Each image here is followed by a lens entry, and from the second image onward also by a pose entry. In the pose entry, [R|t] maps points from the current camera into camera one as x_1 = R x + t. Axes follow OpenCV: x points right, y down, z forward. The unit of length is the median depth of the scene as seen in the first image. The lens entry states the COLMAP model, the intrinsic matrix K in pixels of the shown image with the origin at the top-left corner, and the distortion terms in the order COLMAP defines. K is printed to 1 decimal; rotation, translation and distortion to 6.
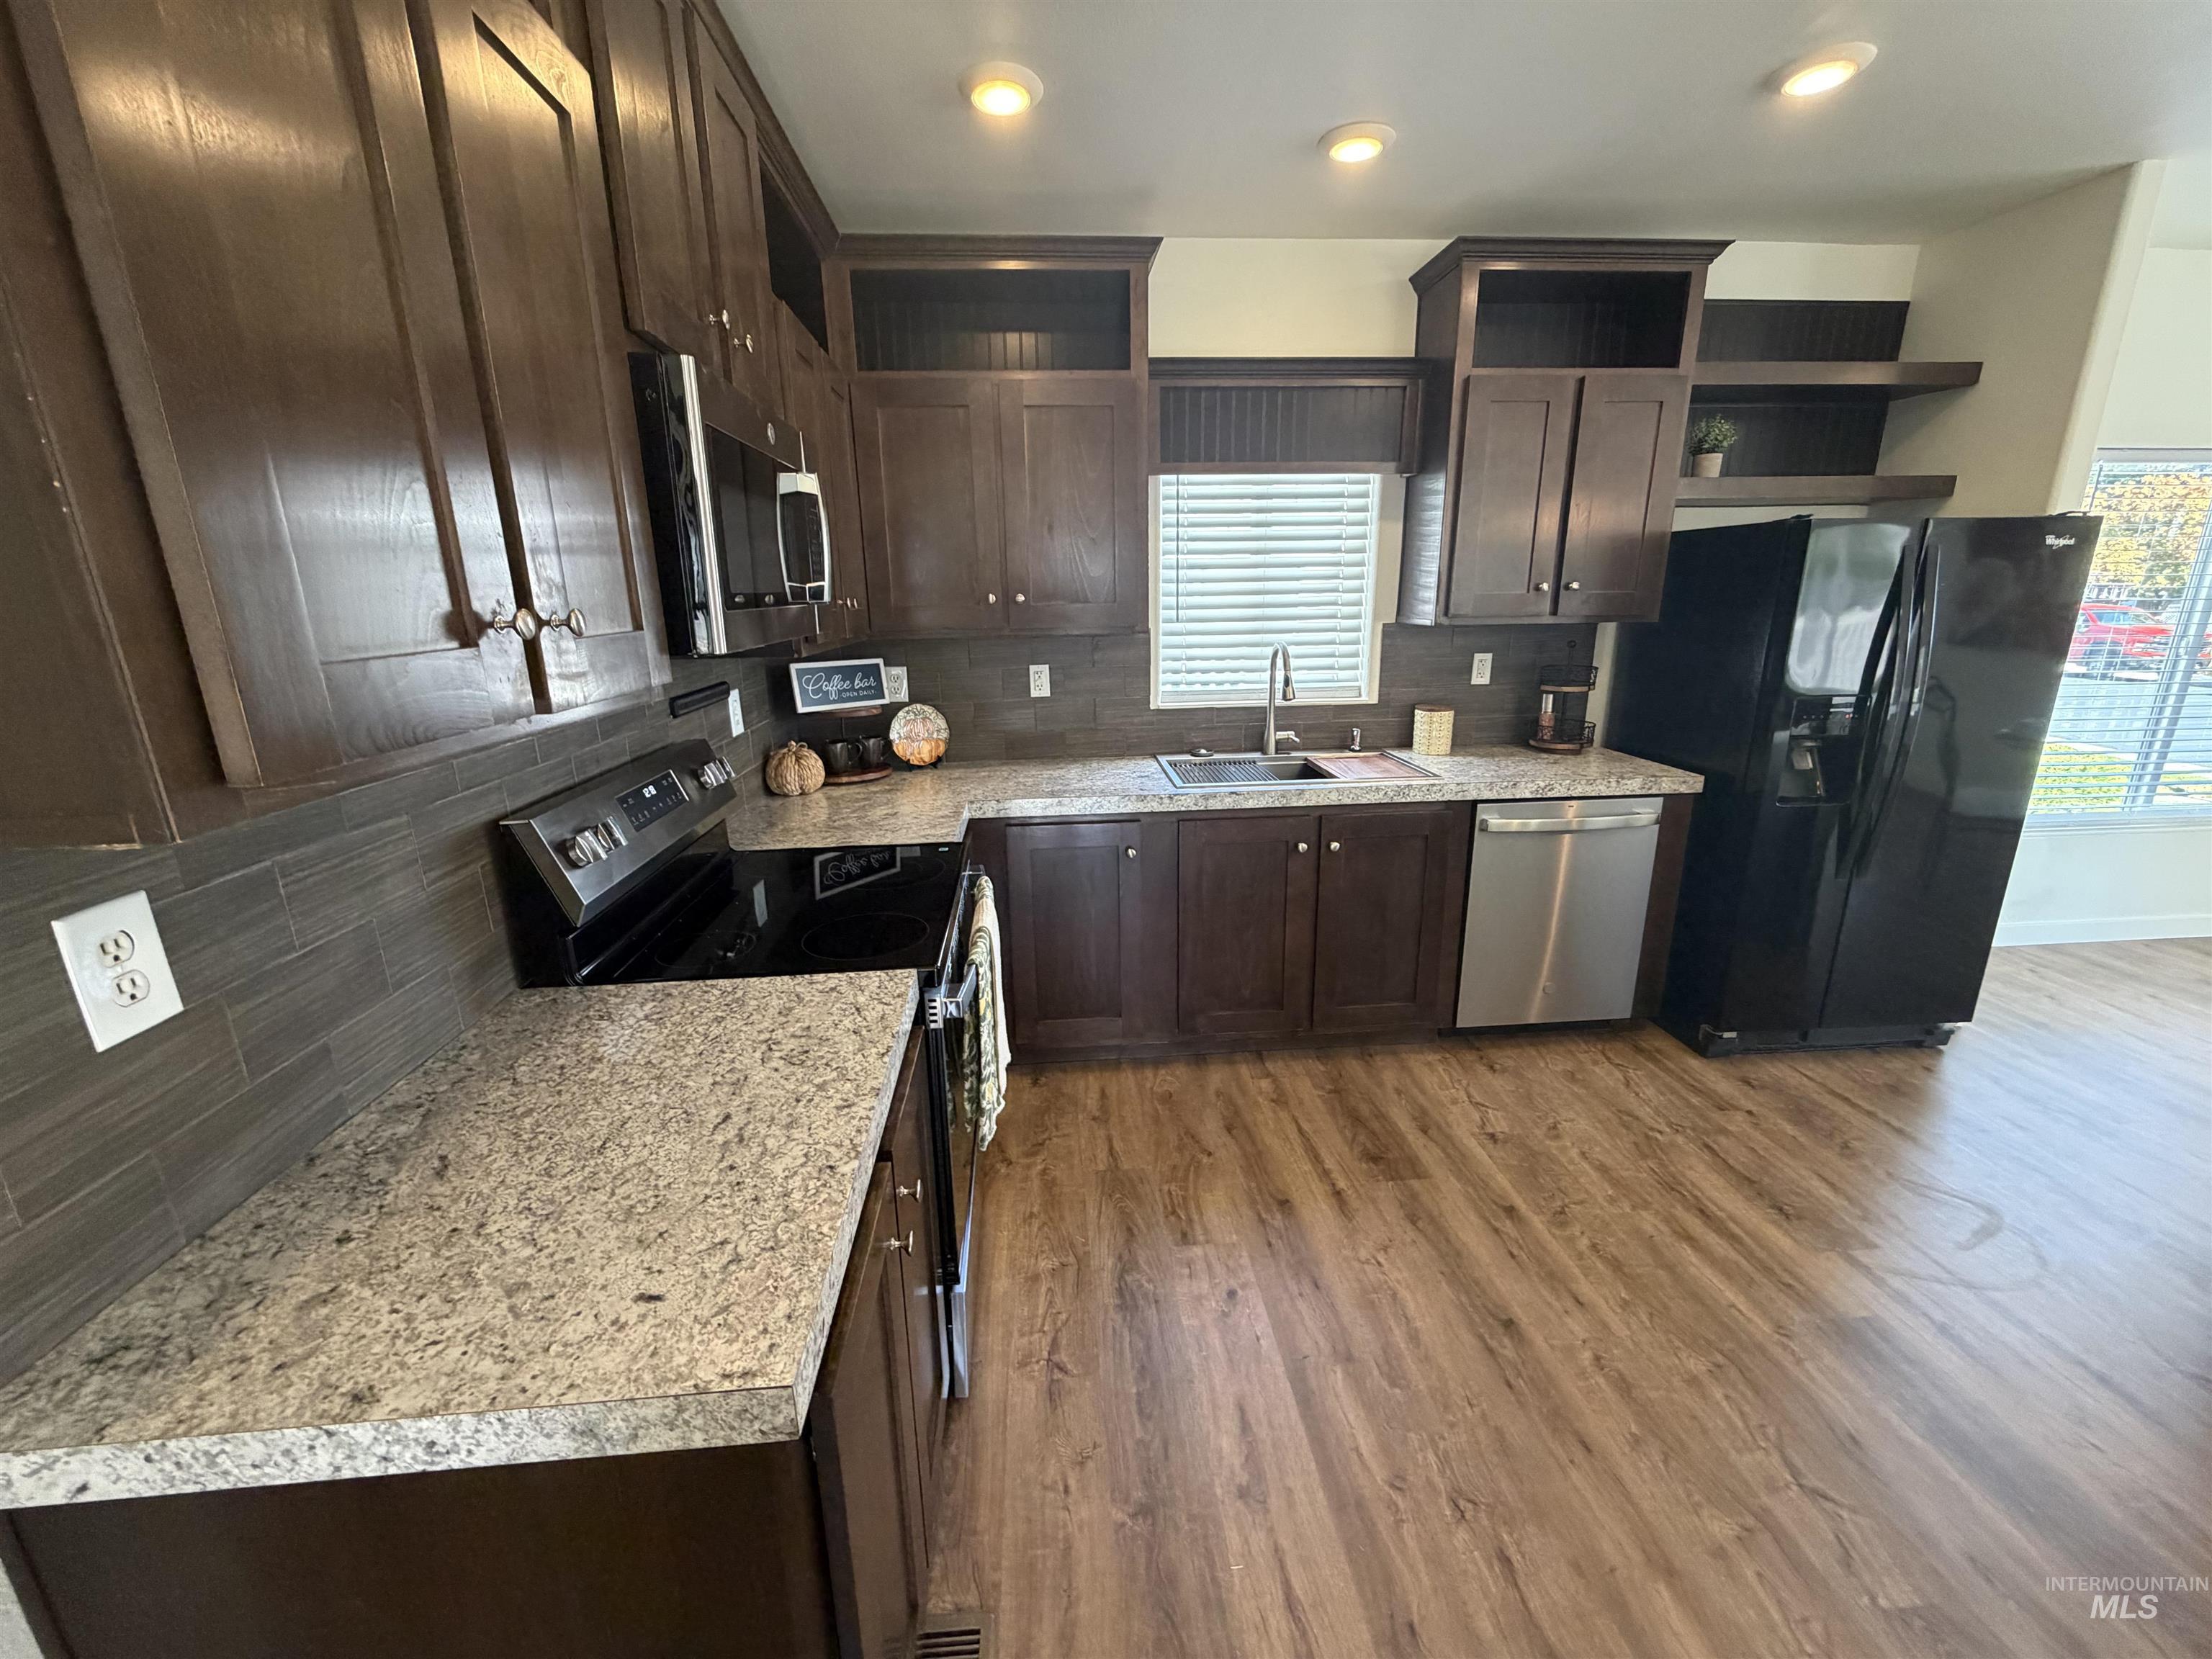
lens RADIAL K [[886.2, 0, 1100.4], [0, 886.2, 828.5], [0, 0, 1]] dist [0.001524, 0.000024]
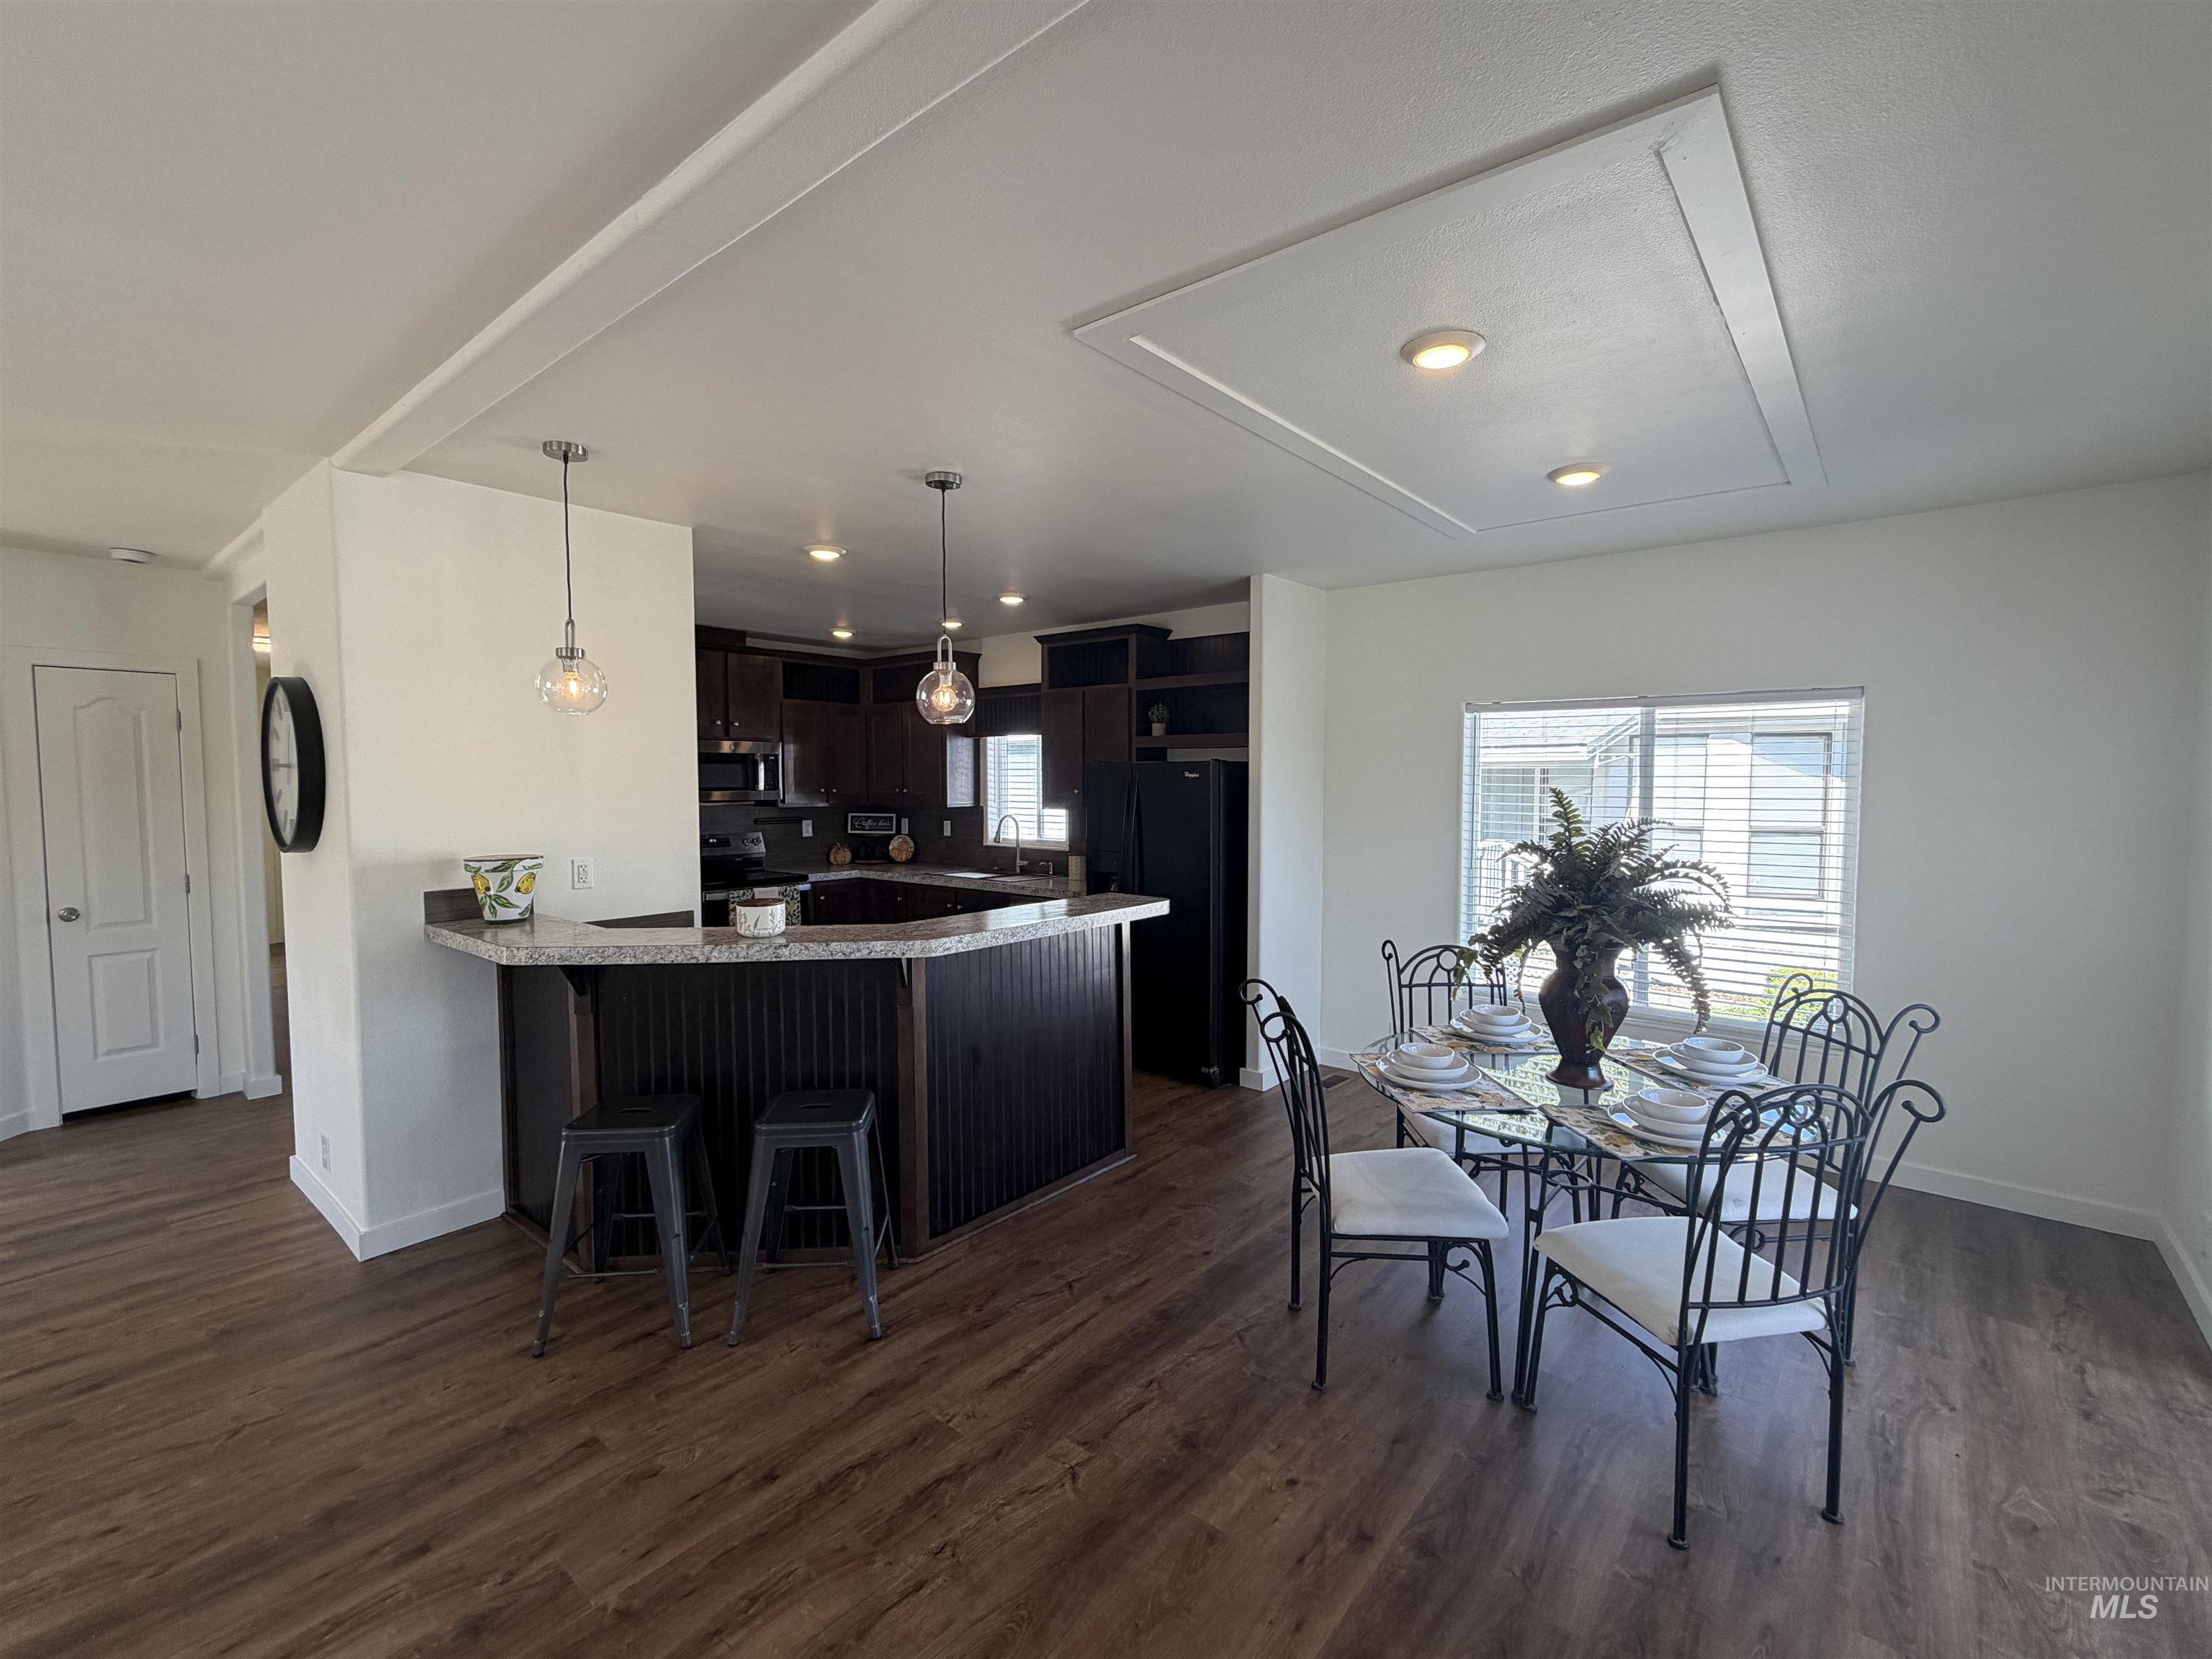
lens RADIAL K [[958.1, 0, 1089.7], [0, 958.1, 819.9], [0, 0, 1]] dist [0.086322, -0.000039]
pose [[0.708604, 0.046433, -0.704077, 2.072980], [-0.194223, 0.972122, -0.131361, 0.058465], [0.678350, 0.229831, 0.697868, -0.441529]]
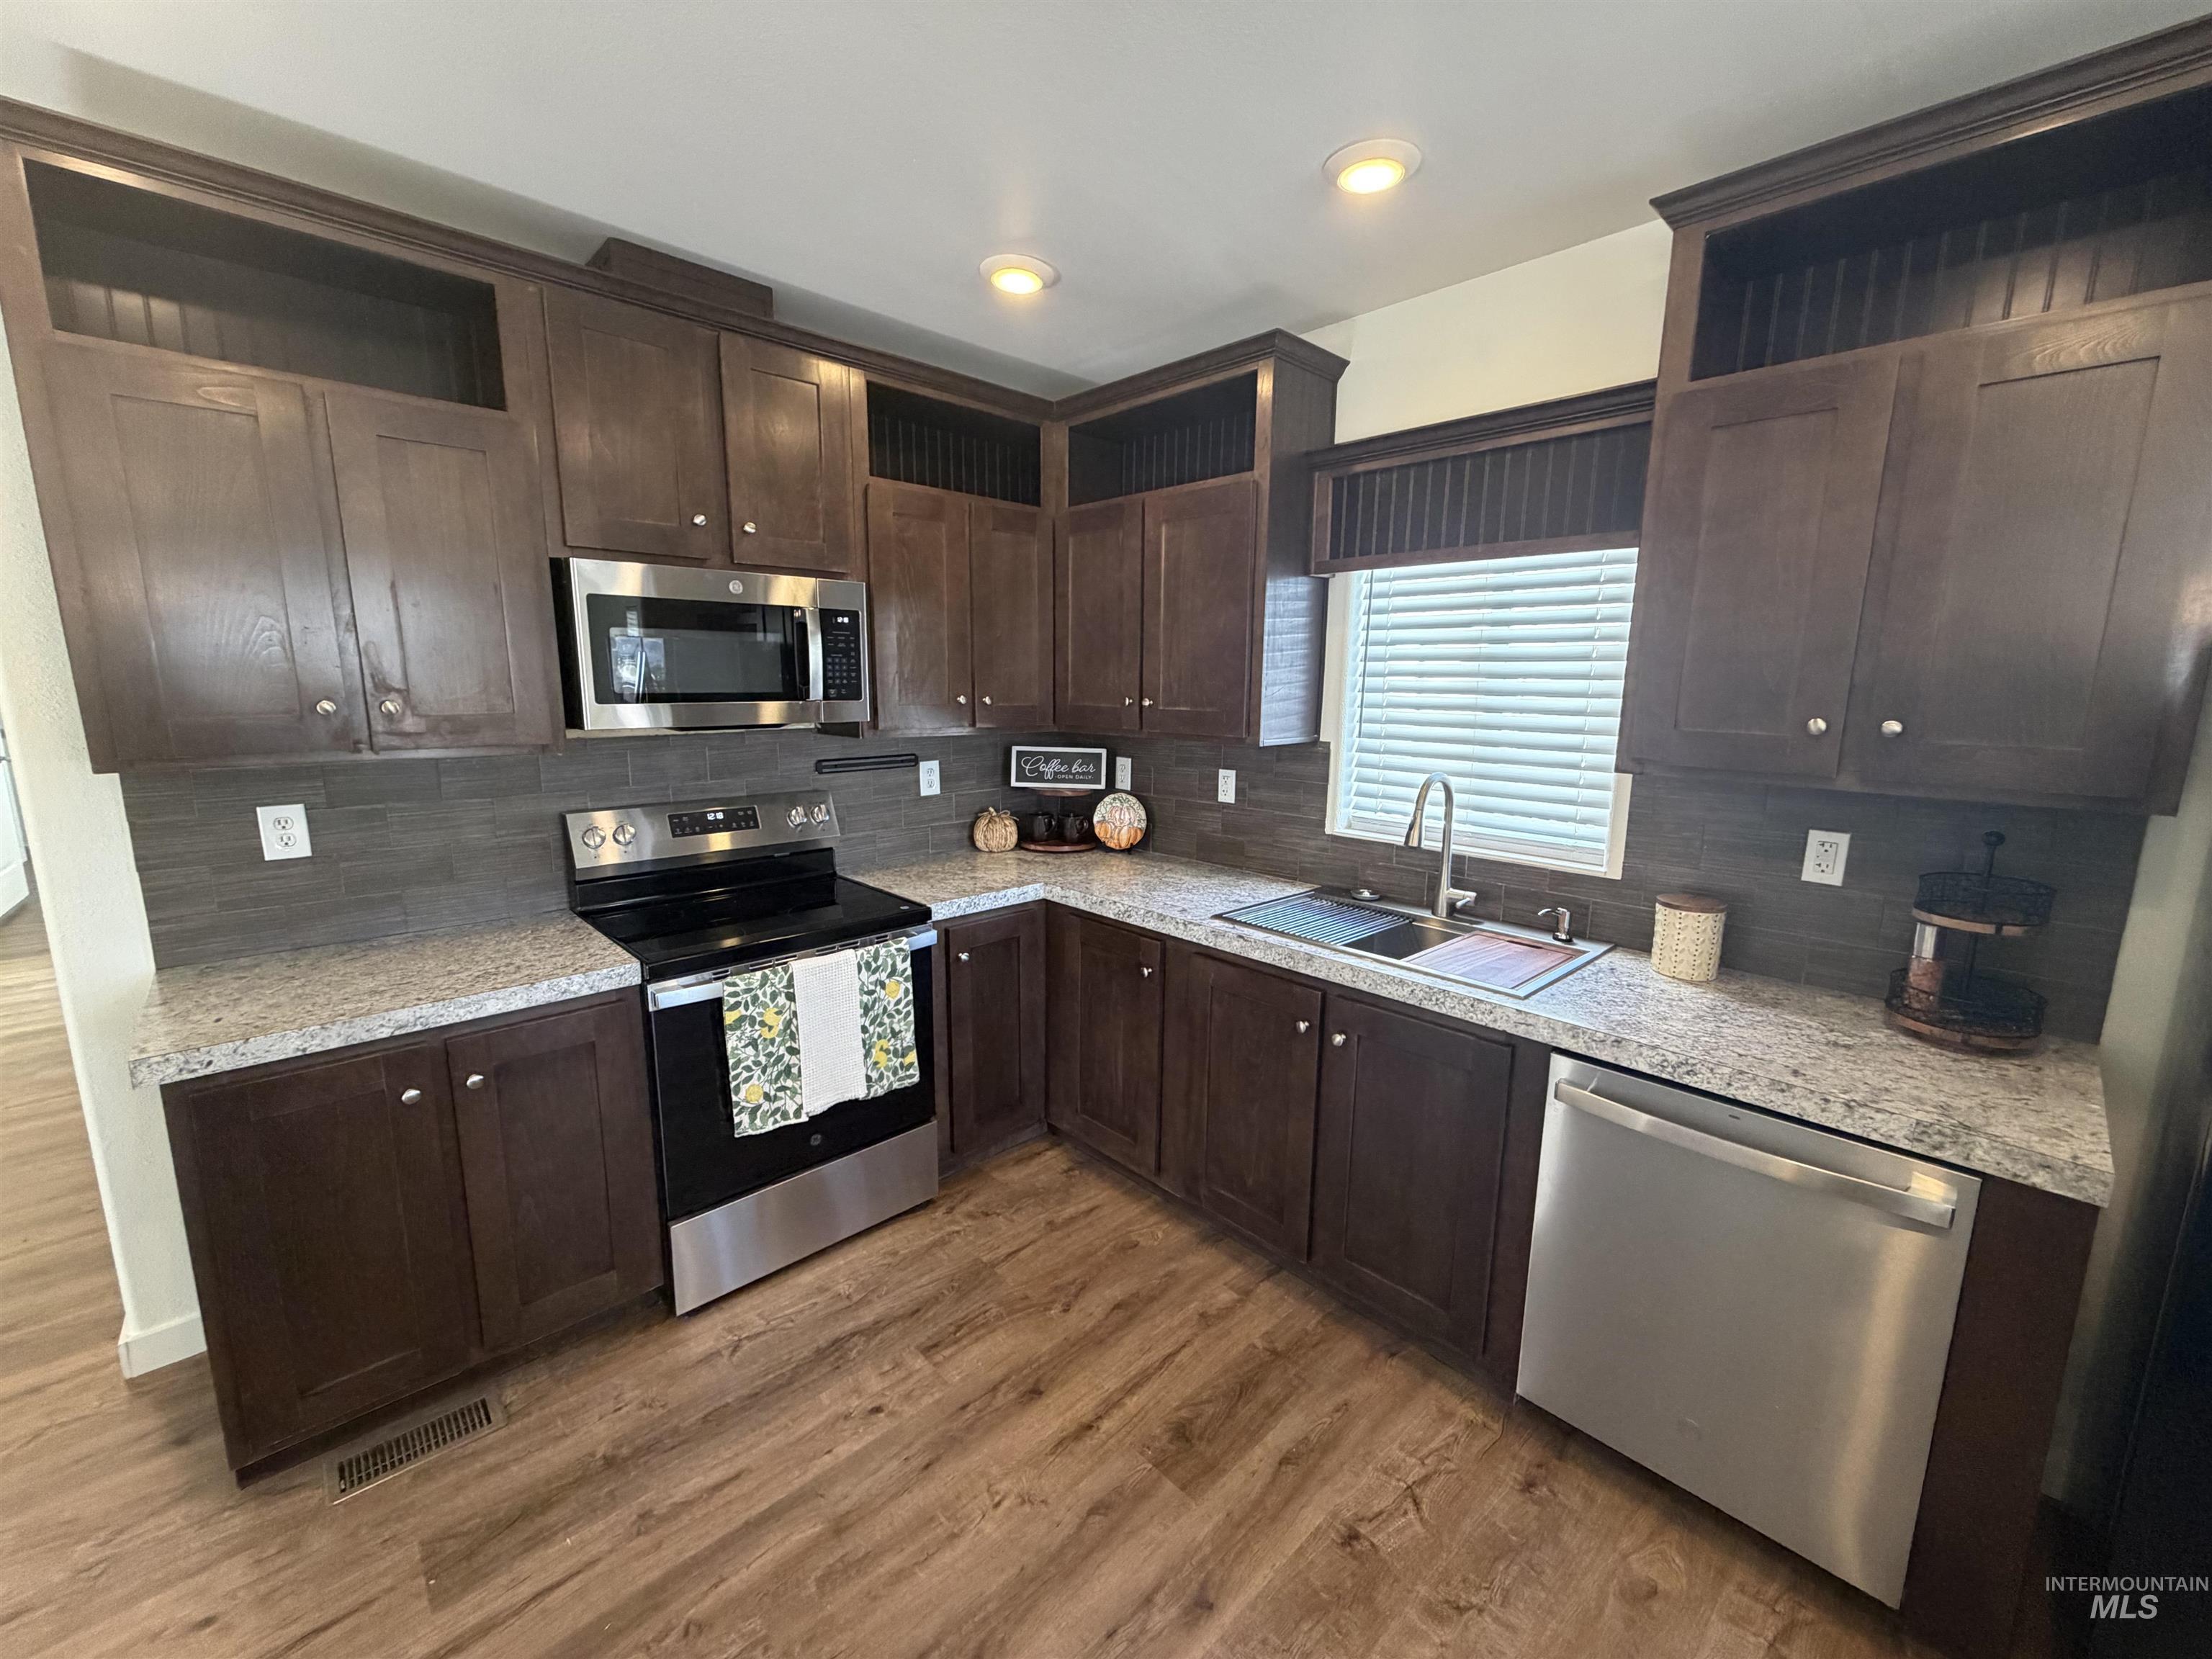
lens RADIAL K [[886.2, 0, 1100.4], [0, 886.2, 828.5], [0, 0, 1]] dist [0.001524, 0.000024]
pose [[0.631019, 0.155369, -0.760049, 0.676762], [-0.223490, 0.974610, 0.013680, -0.119669], [0.742877, 0.161231, 0.649721, 0.318383]]
